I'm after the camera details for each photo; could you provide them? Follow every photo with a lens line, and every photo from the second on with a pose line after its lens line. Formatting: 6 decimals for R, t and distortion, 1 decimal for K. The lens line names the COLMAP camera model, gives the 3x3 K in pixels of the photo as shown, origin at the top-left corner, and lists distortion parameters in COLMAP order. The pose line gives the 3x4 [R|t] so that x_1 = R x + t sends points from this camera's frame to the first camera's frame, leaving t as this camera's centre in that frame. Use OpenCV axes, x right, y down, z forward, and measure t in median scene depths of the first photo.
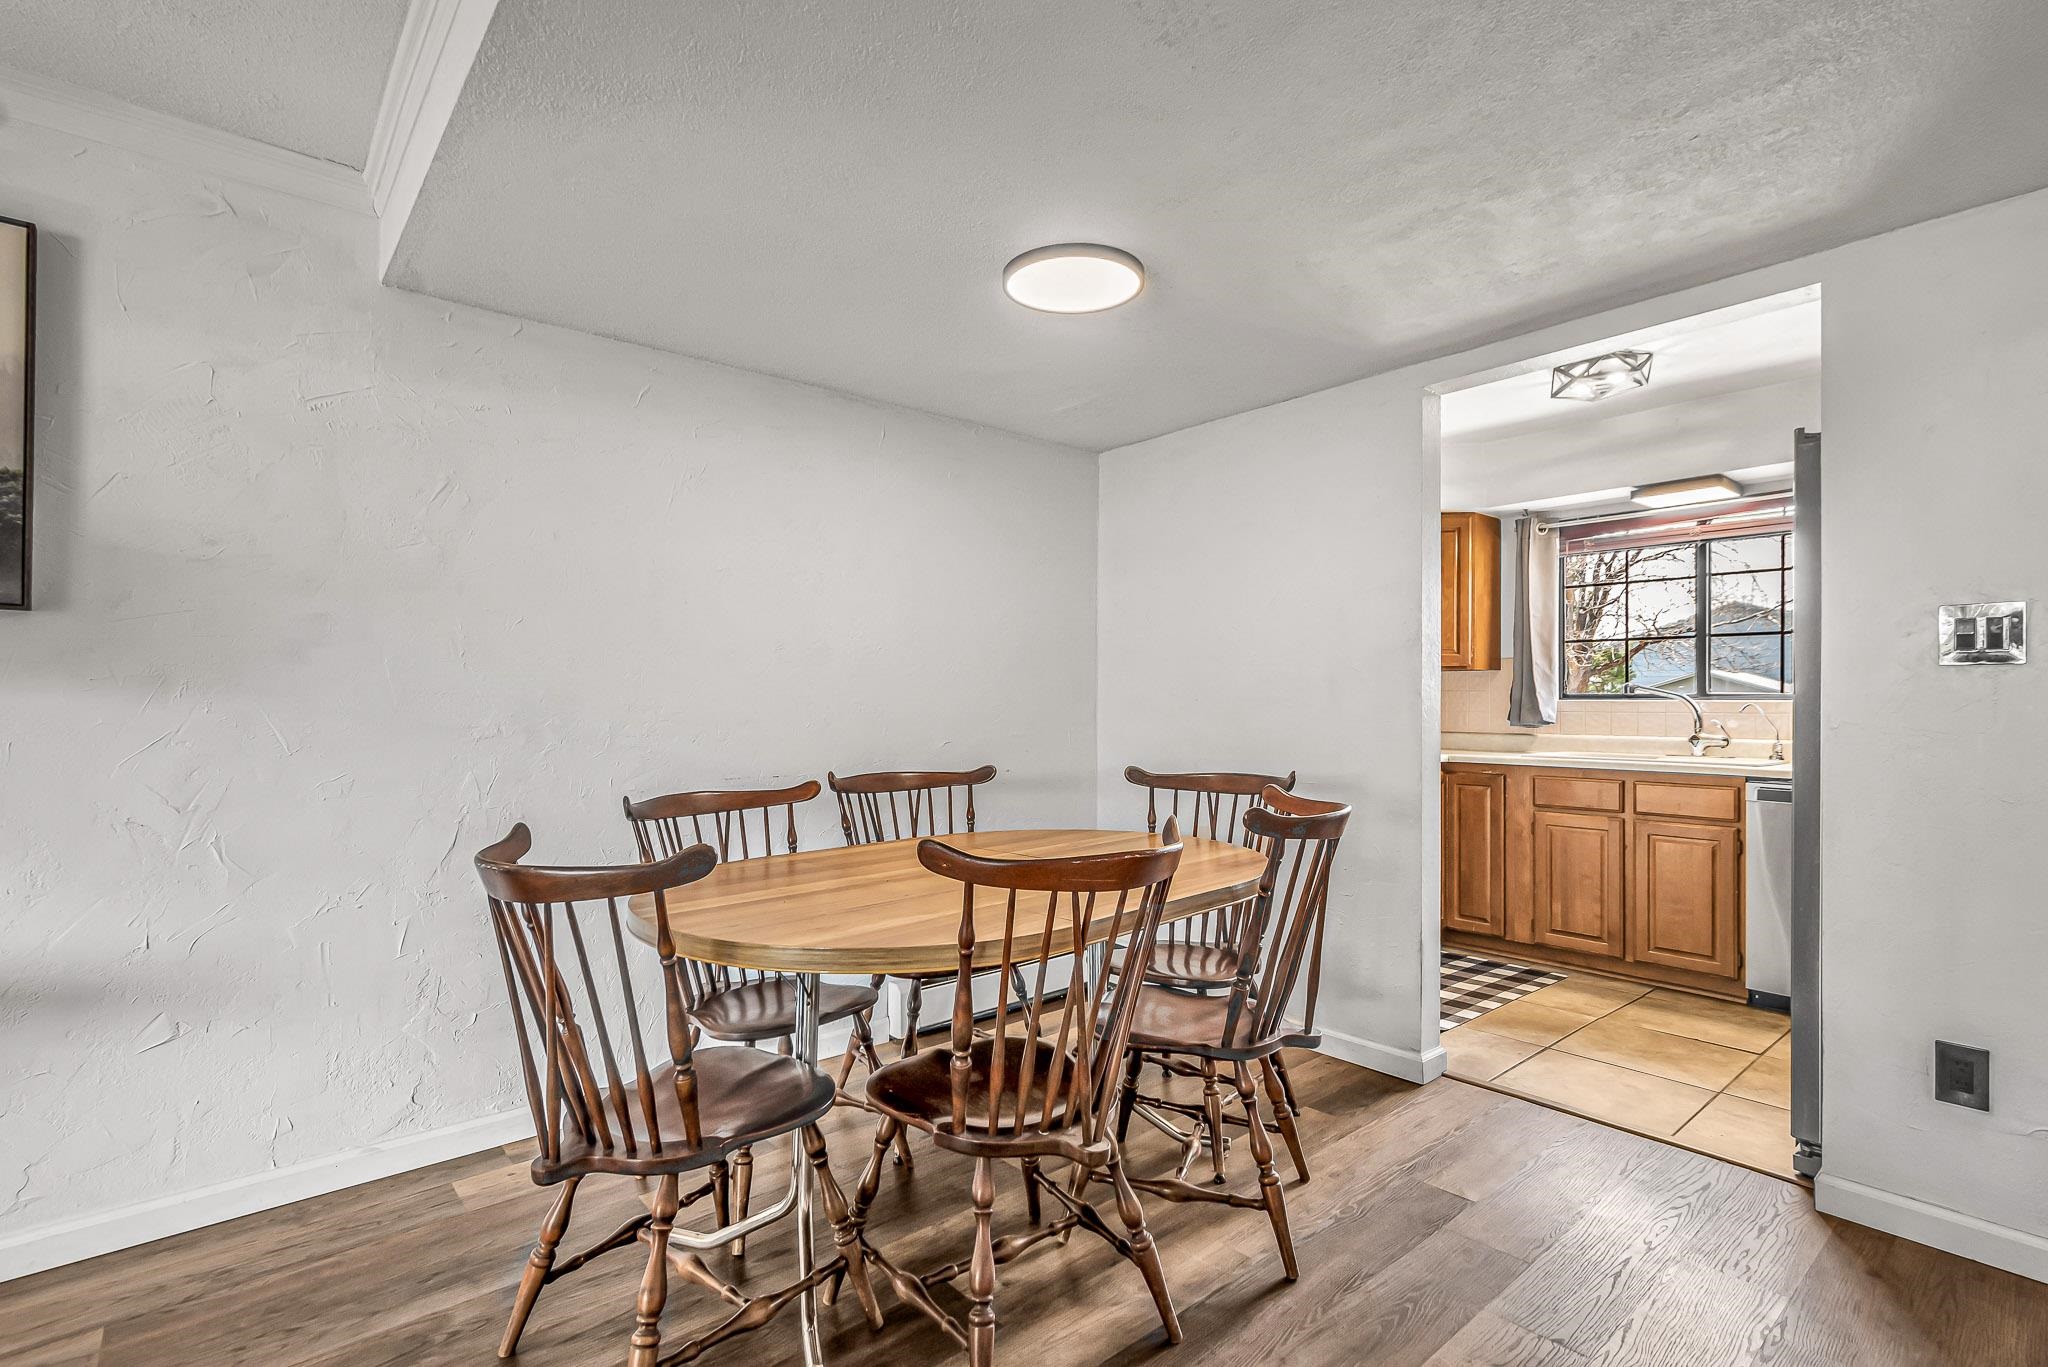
lens RADIAL K [[957.8, 0, 1030.8], [0, 957.8, 696.8], [0, 0, 1]] dist [0.003672, -0.000692]
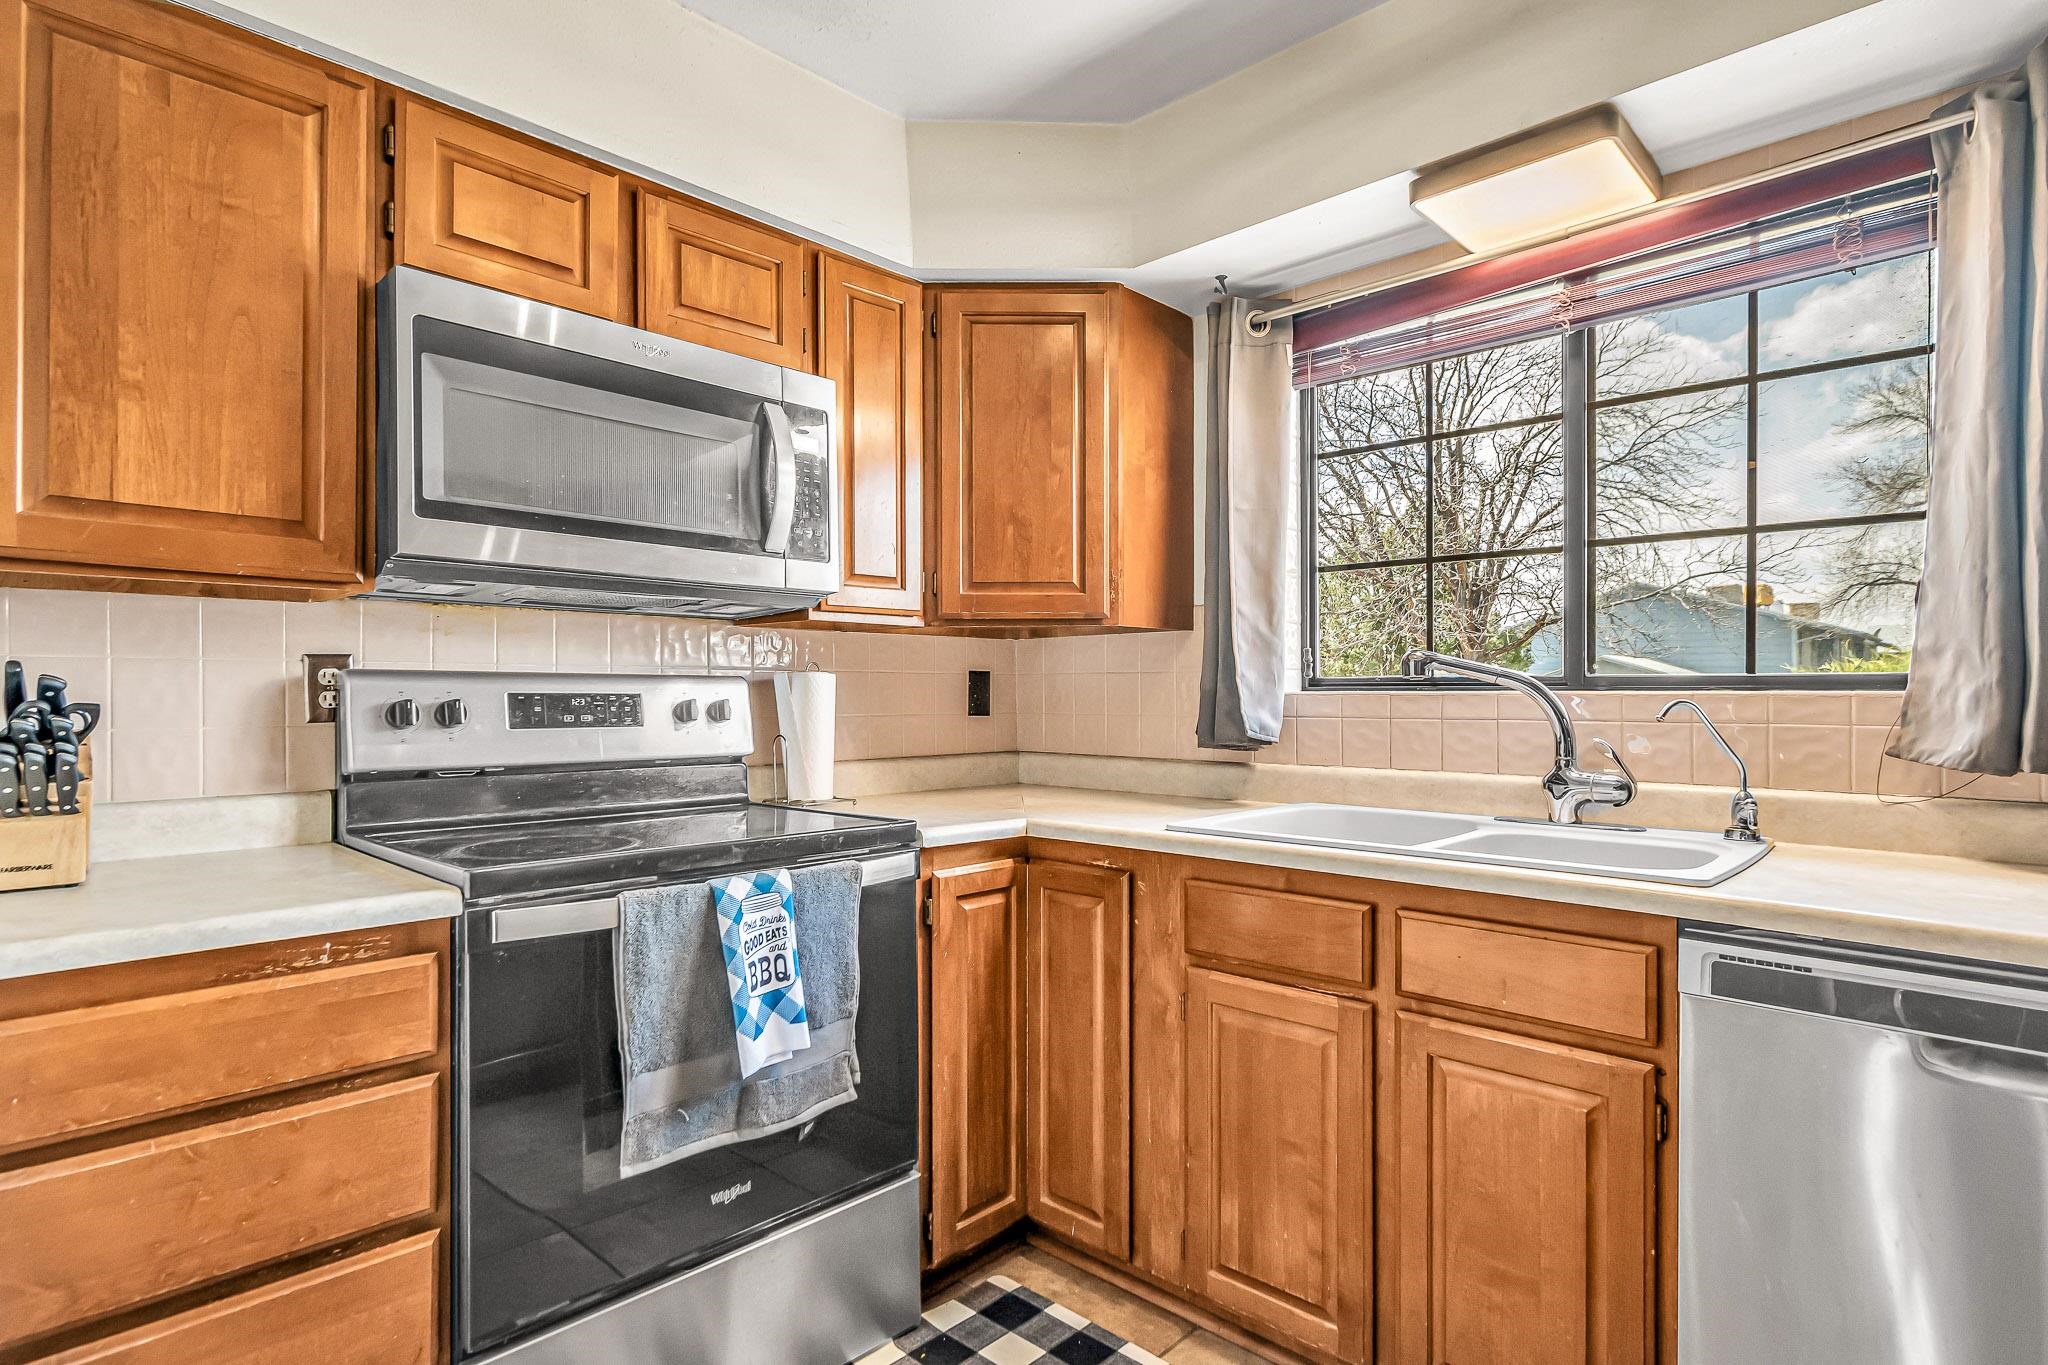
lens RADIAL K [[1045.2, 0, 1031.8], [0, 1045.2, 691.2], [0, 0, 1]] dist [0.015327, 0.000223]
pose [[0.994071, -0.002718, 0.108702, 0.408535], [0.002251, 0.999988, 0.004415, 0.000622], [-0.108713, -0.004145, 0.994065, 0.560451]]
